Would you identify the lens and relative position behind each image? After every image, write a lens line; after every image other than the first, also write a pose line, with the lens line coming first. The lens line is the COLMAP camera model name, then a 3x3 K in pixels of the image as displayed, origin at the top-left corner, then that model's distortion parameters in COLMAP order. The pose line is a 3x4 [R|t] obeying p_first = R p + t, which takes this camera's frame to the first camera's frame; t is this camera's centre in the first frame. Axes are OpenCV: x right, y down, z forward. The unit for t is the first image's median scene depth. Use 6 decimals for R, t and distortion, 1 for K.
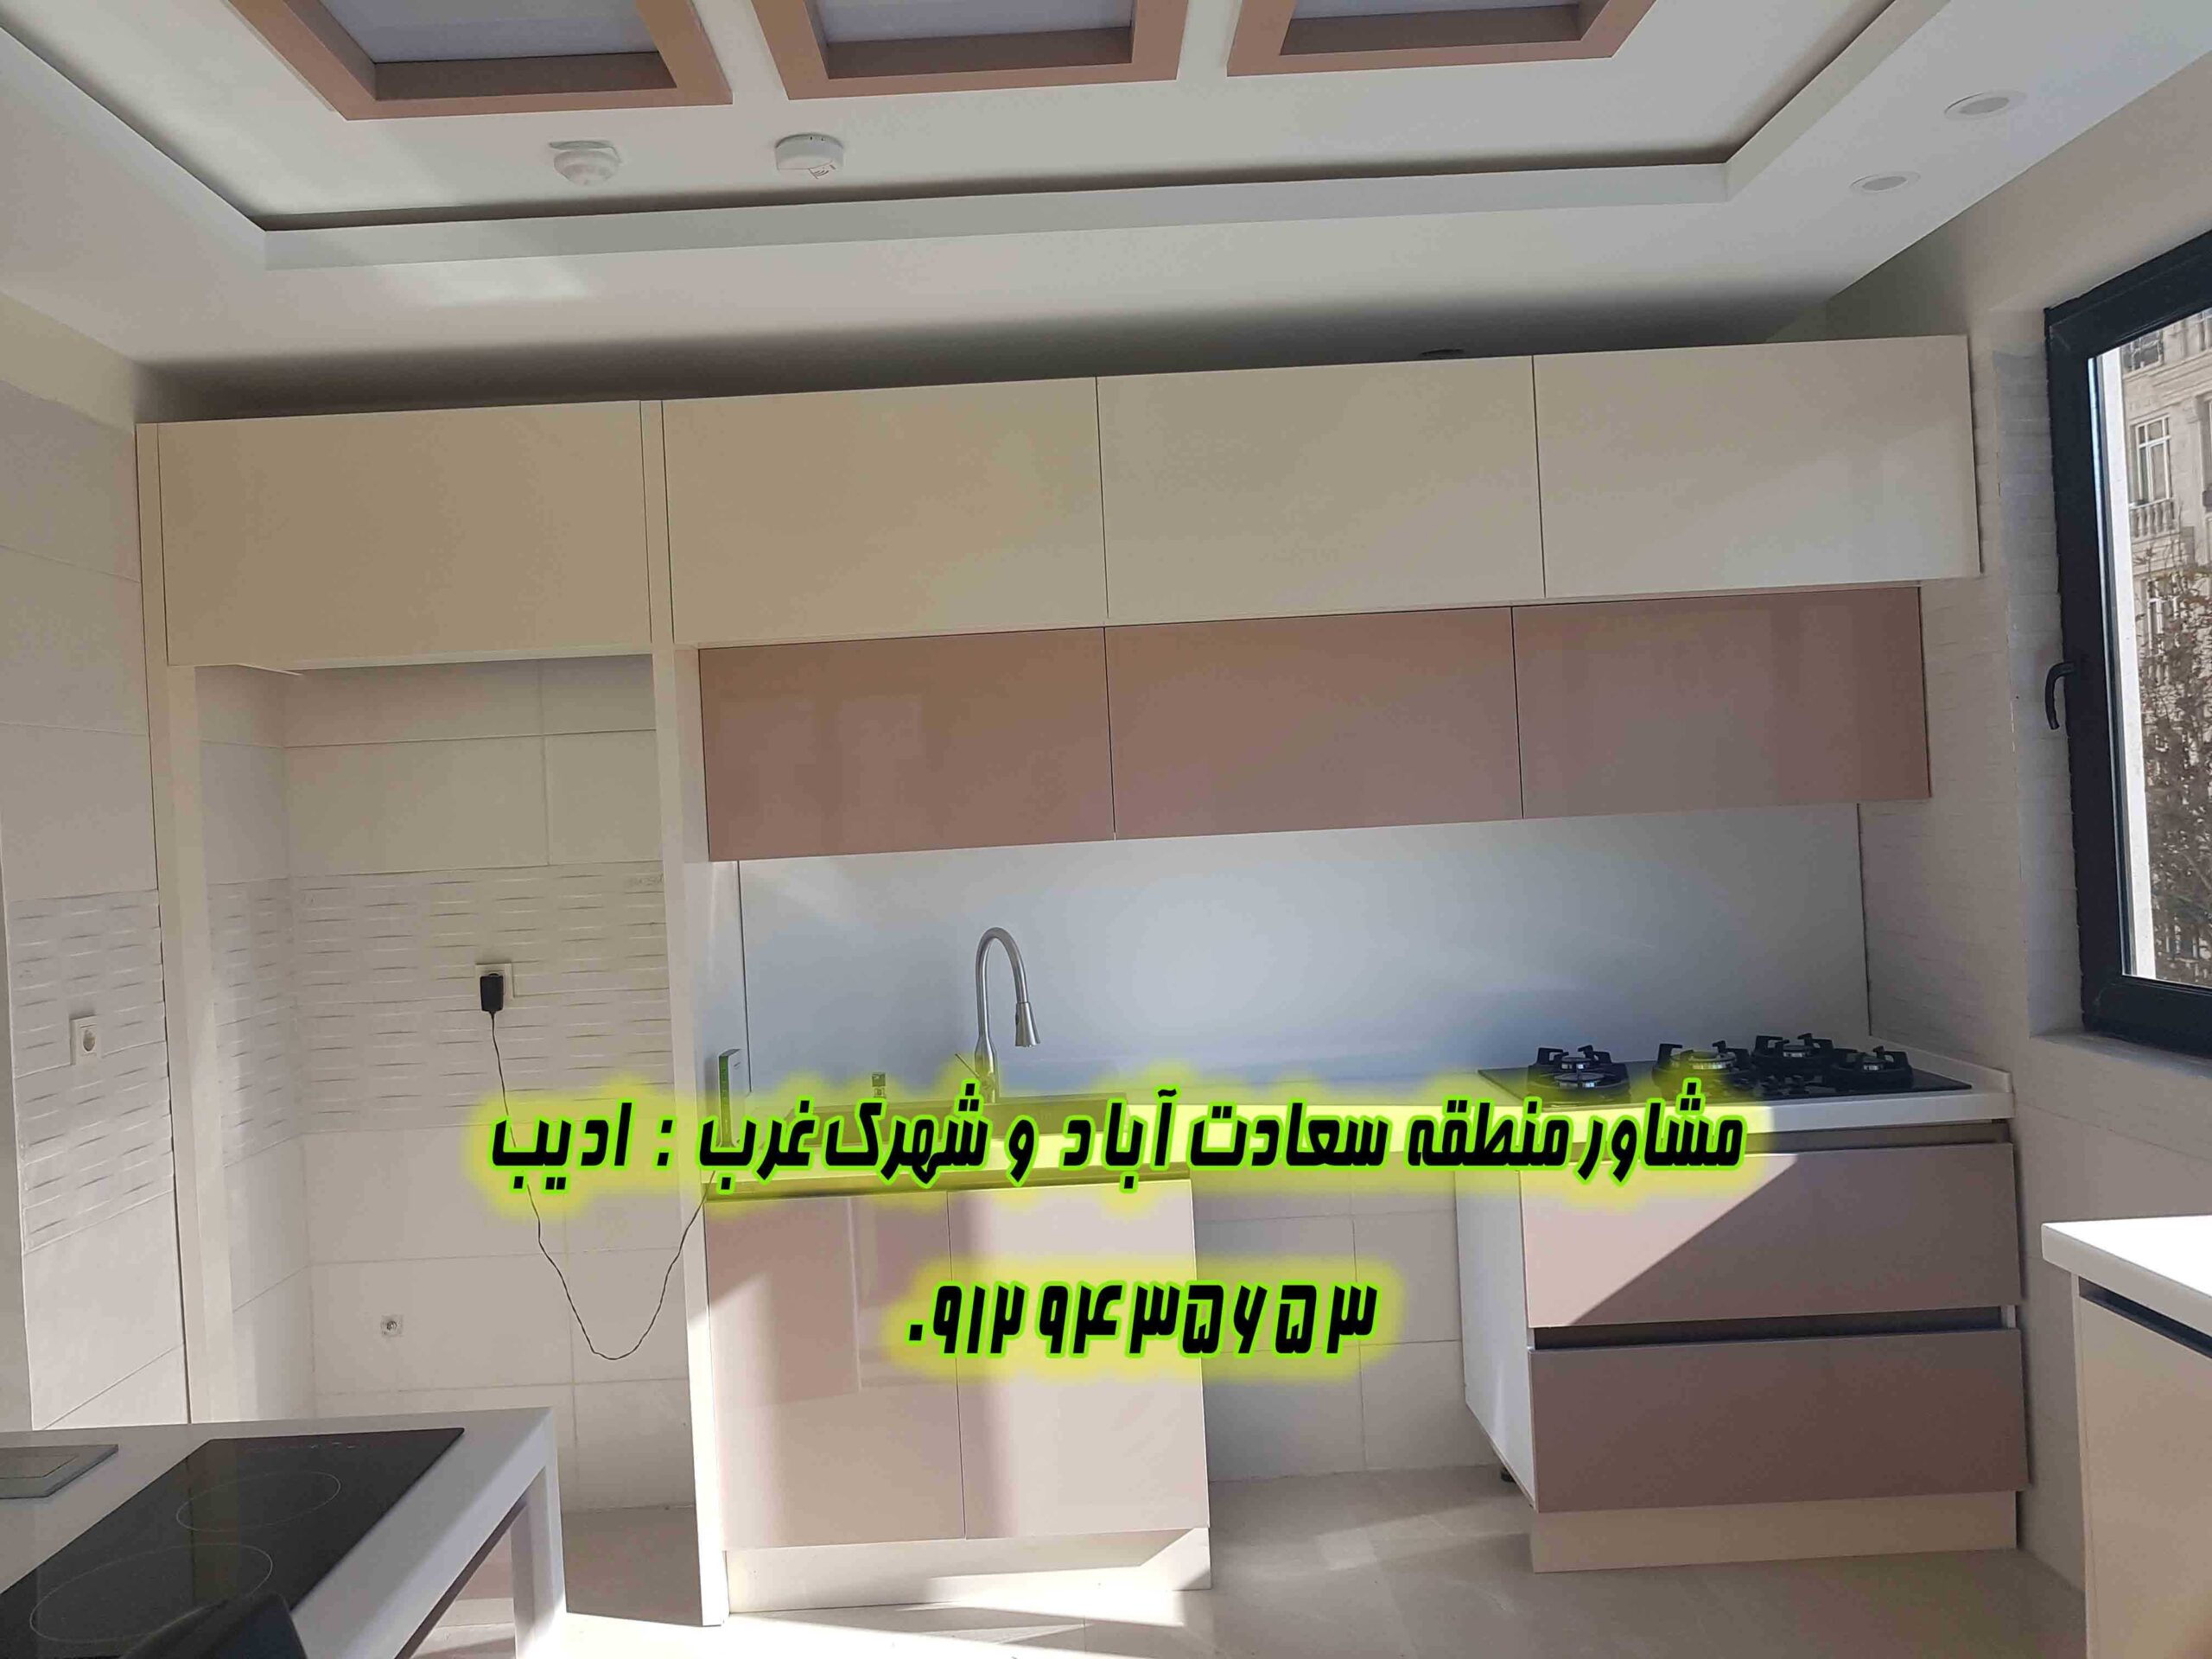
lens RADIAL K [[1707.0, 0, 1095.7], [0, 1707.0, 812.4], [0, 0, 1]] dist [-0.007204, -0.002851]
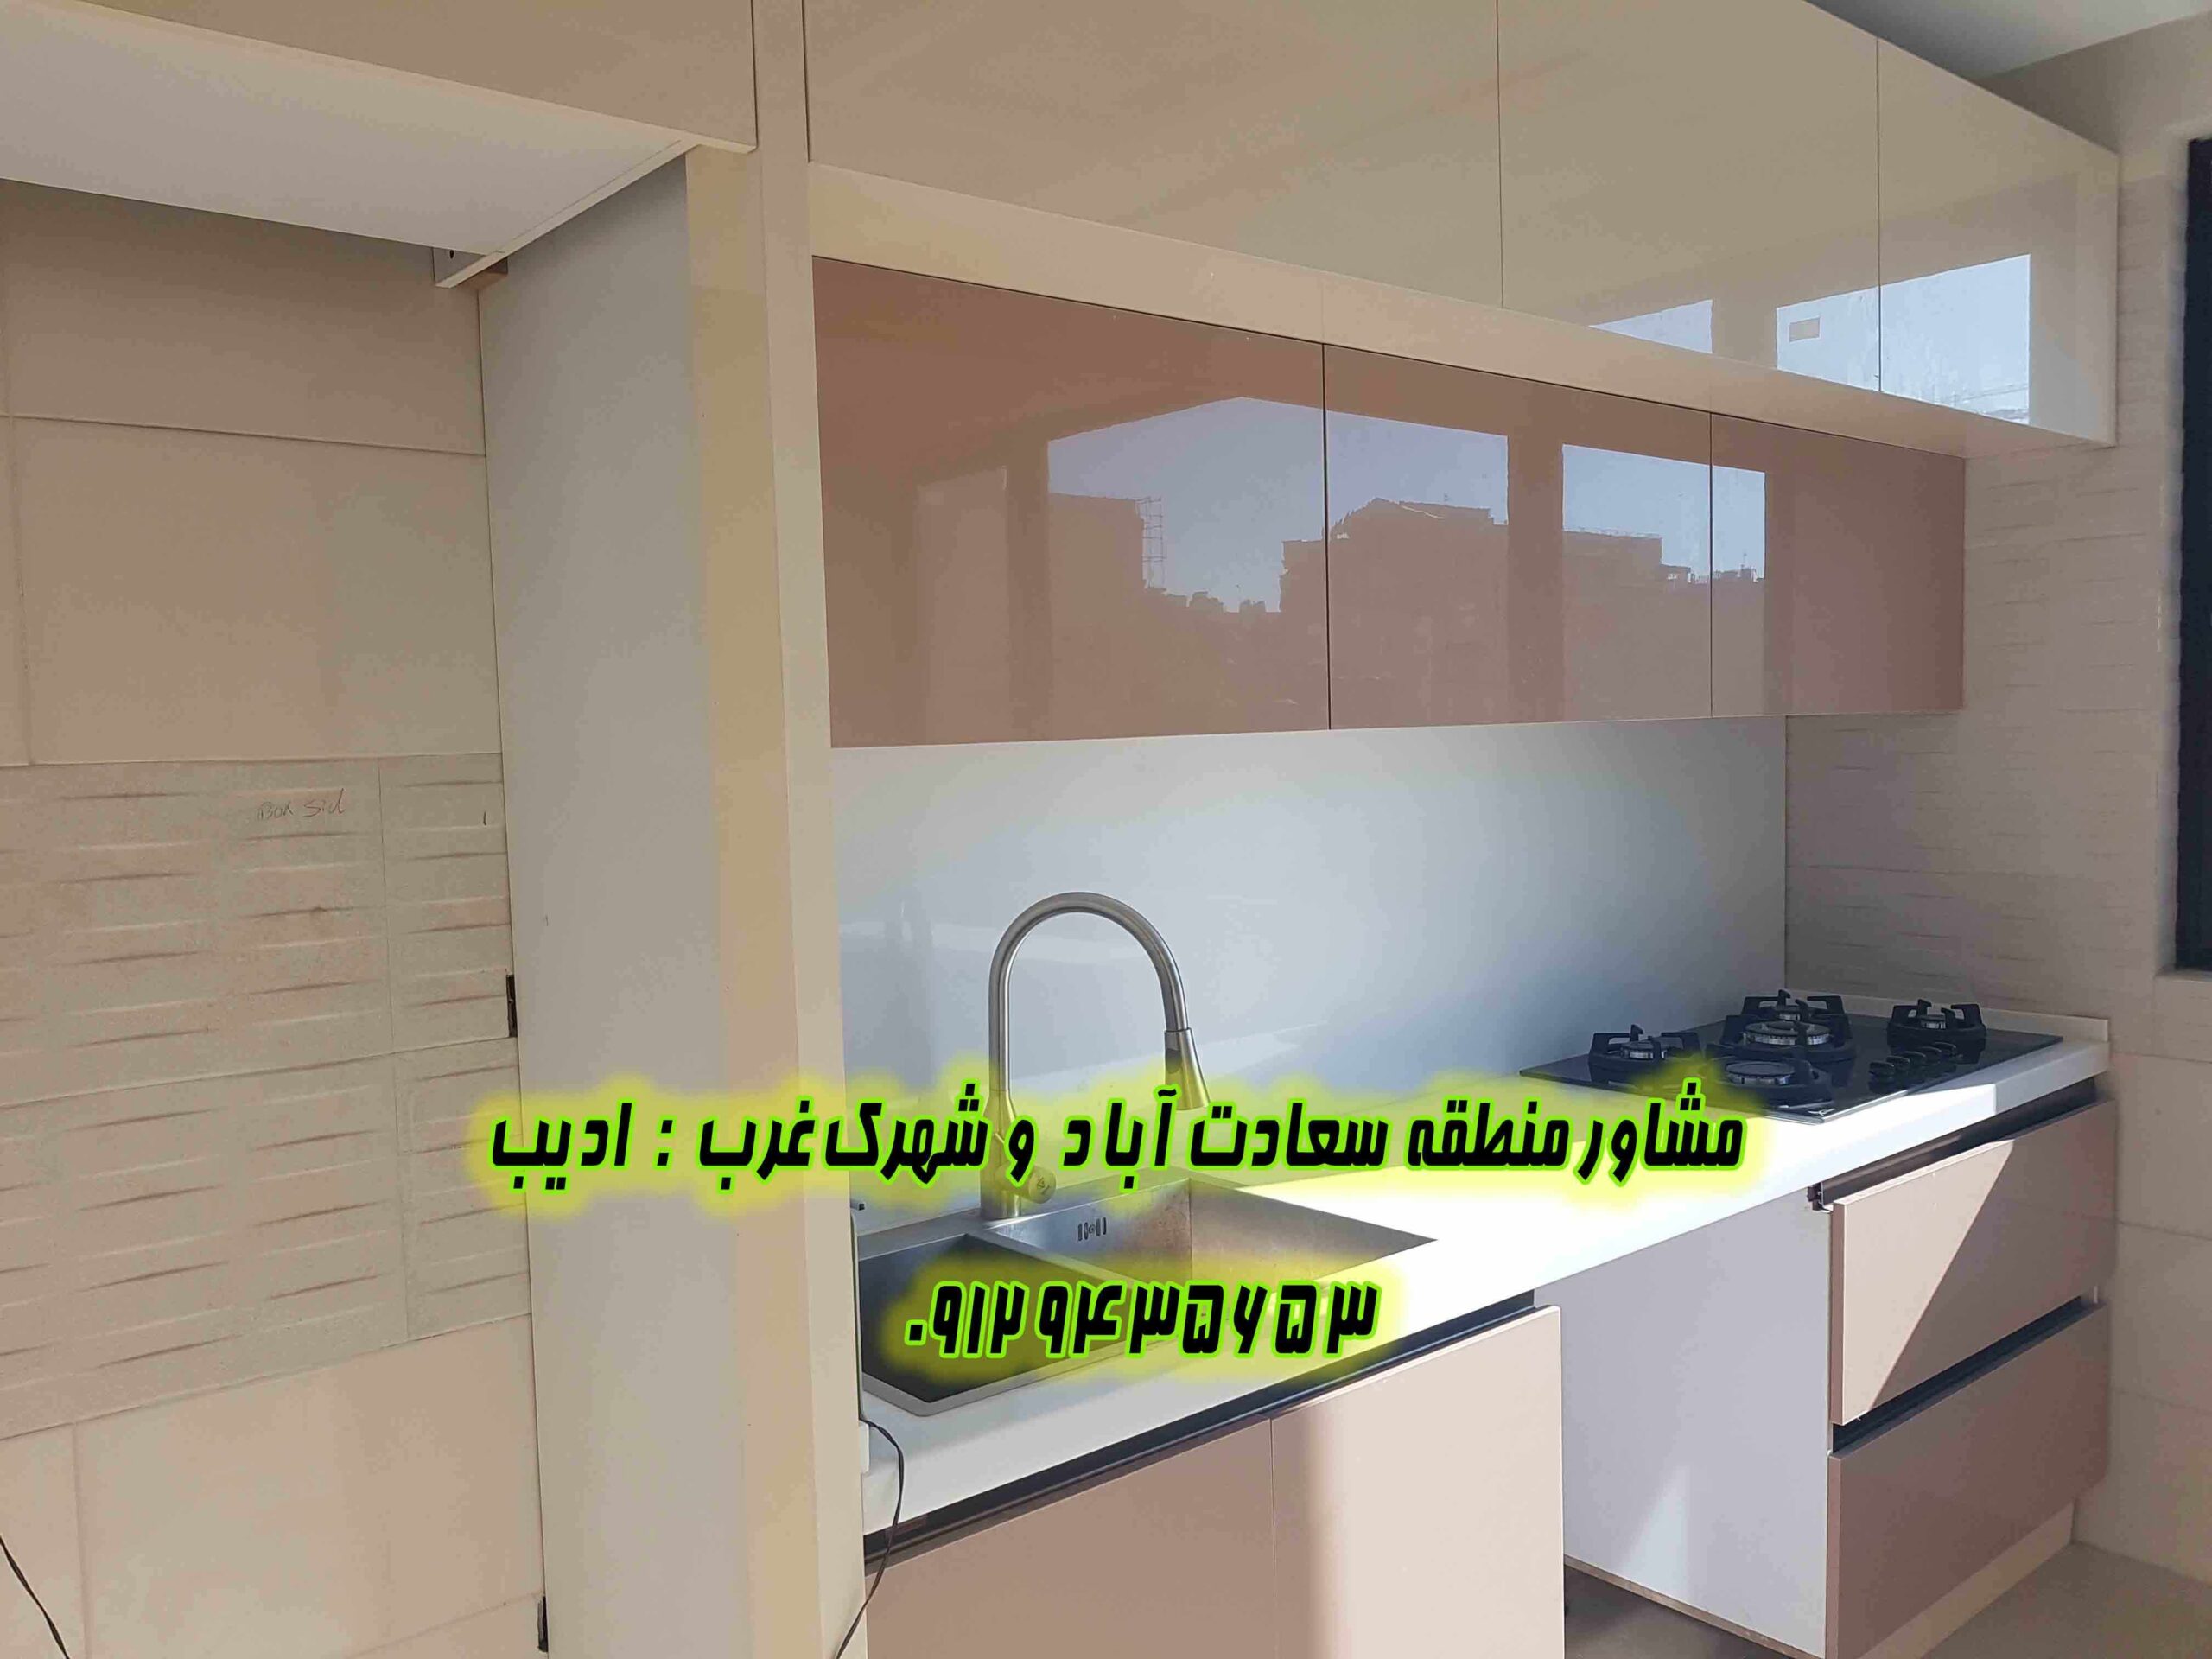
lens RADIAL K [[1707.0, 0, 1105.6], [0, 1707.0, 841.1], [0, 0, 1]] dist [-0.007204, -0.002851]
pose [[0.788069, -0.013938, 0.615429, -0.368624], [-0.017915, 0.998801, 0.045560, 0.026079], [-0.615326, -0.046930, 0.786875, 0.556653]]
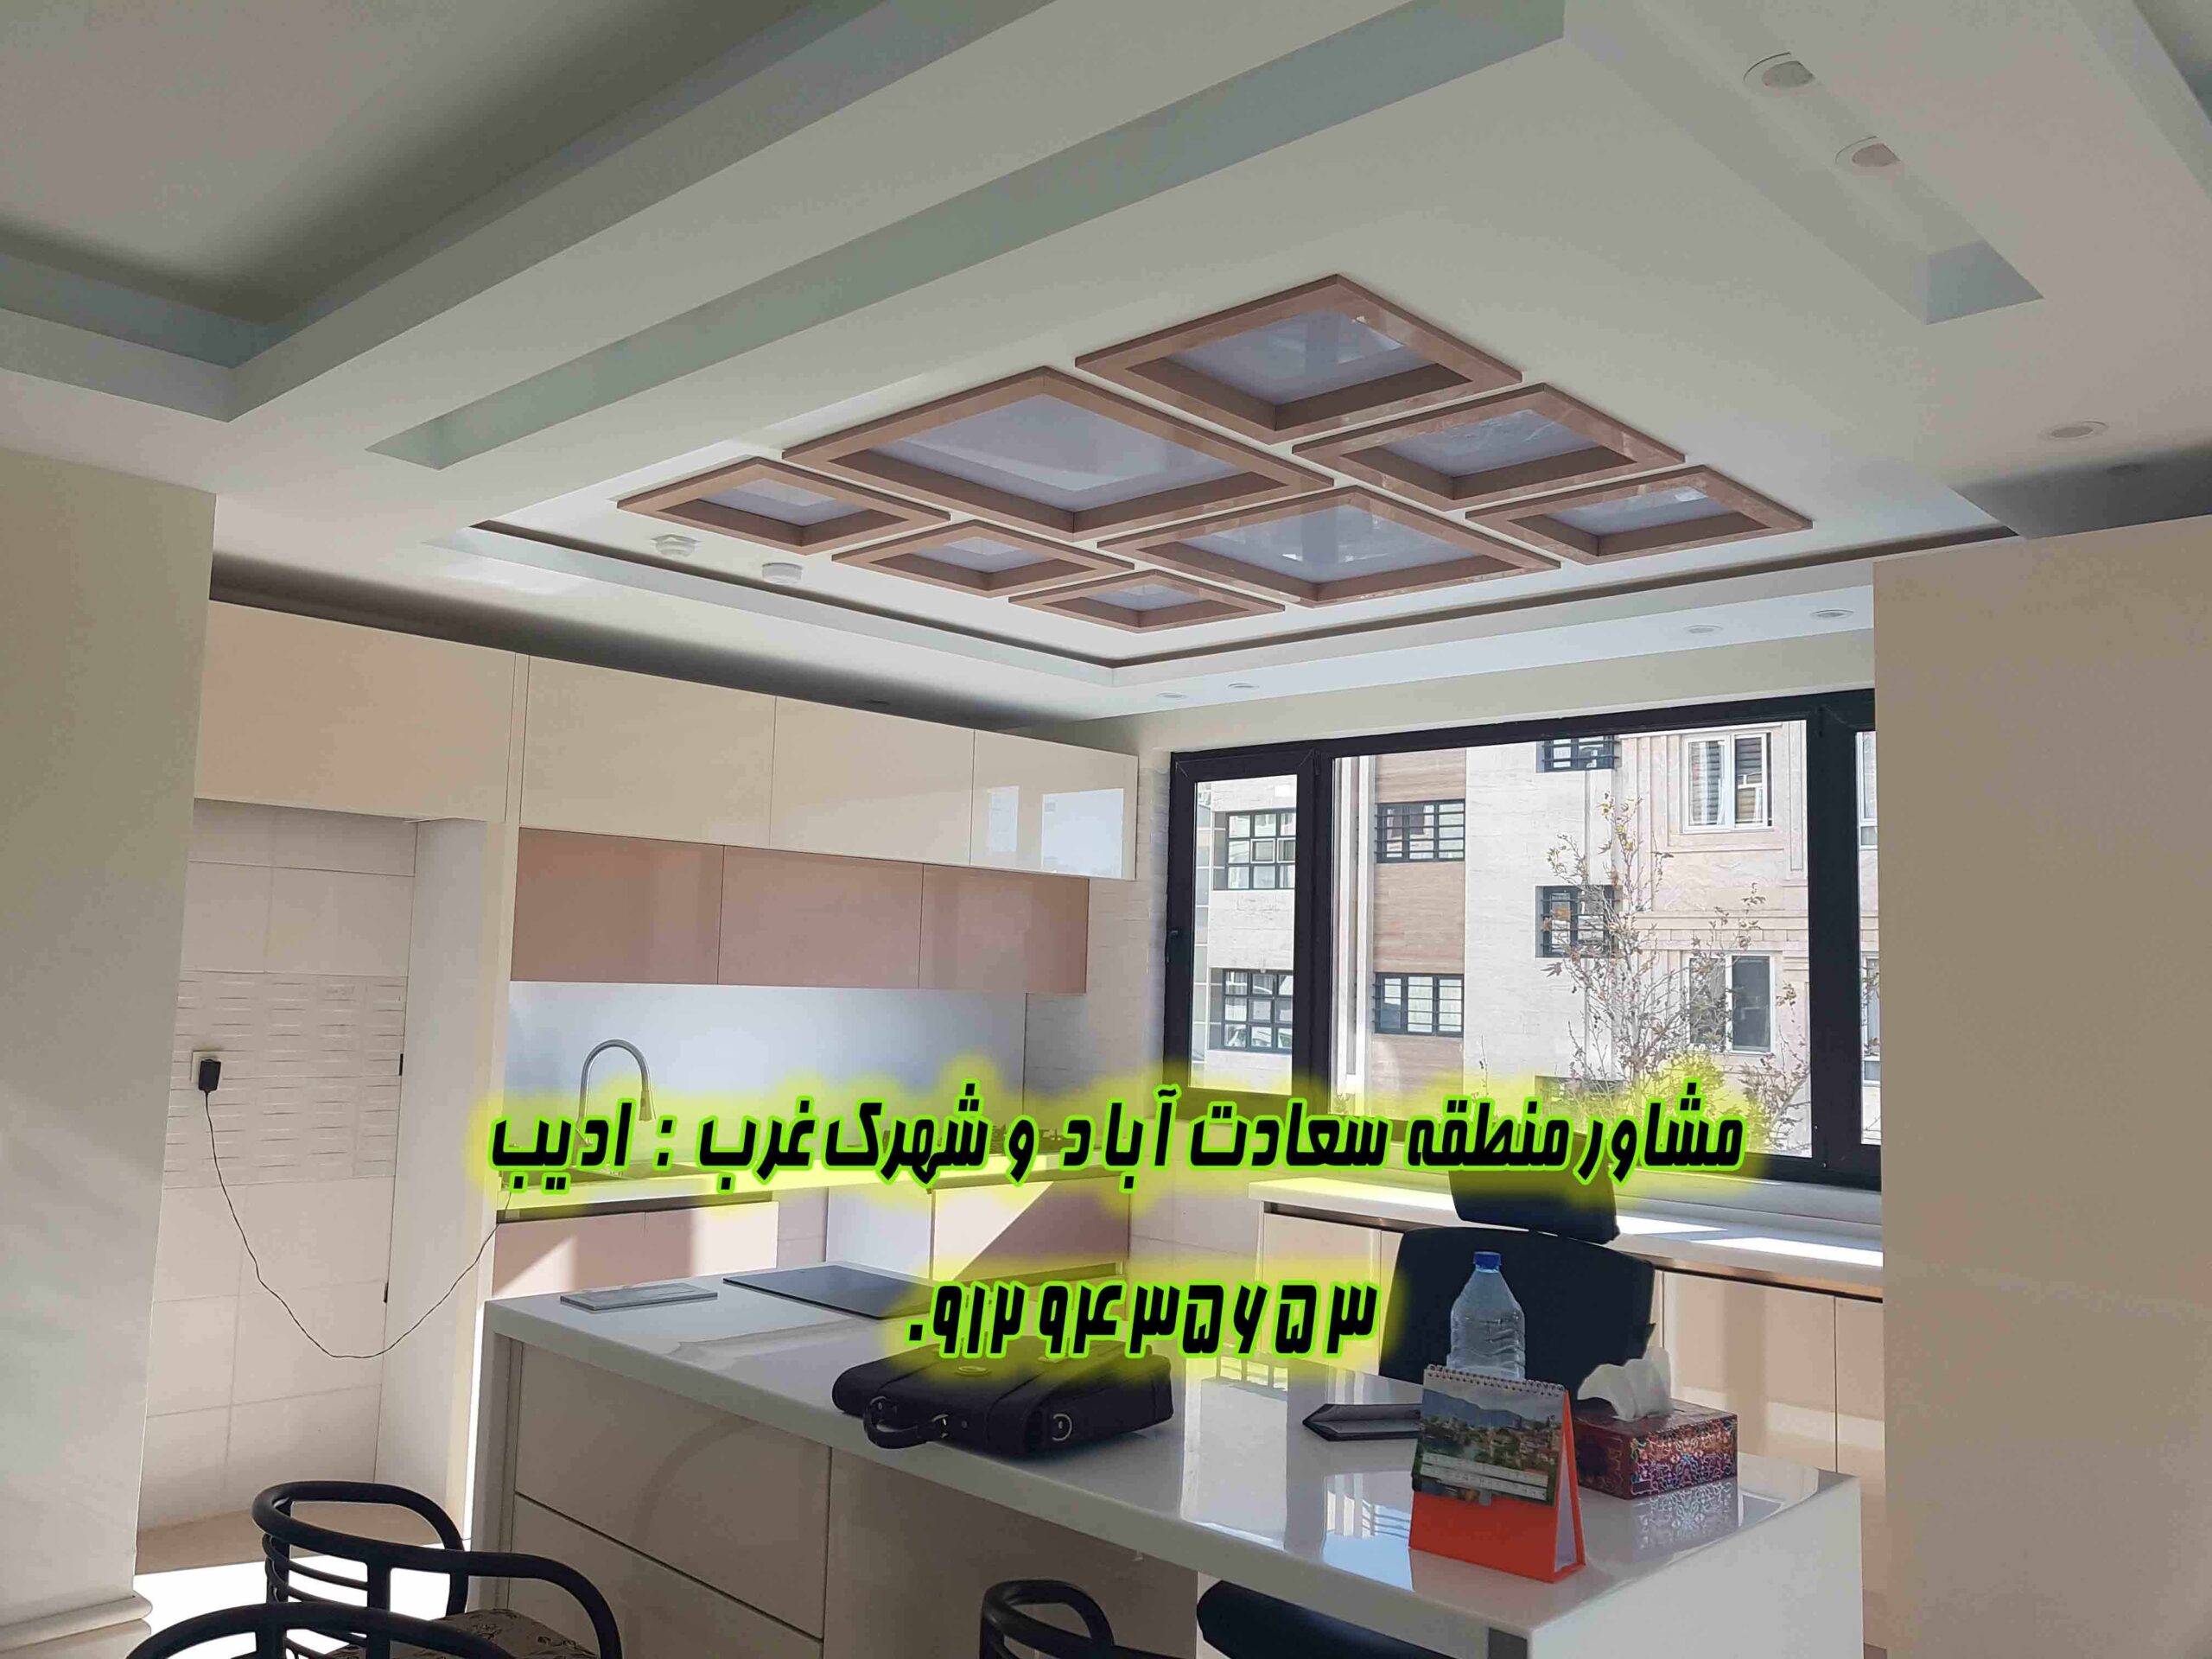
lens RADIAL K [[1707.0, 0, 1107.7], [0, 1707.0, 826.3], [0, 0, 1]] dist [-0.007204, -0.002851]
pose [[0.692381, 0.137558, 0.708298, -0.788251], [-0.060134, 0.989245, -0.133339, 0.054310], [-0.719022, 0.049729, 0.693206, -0.292232]]
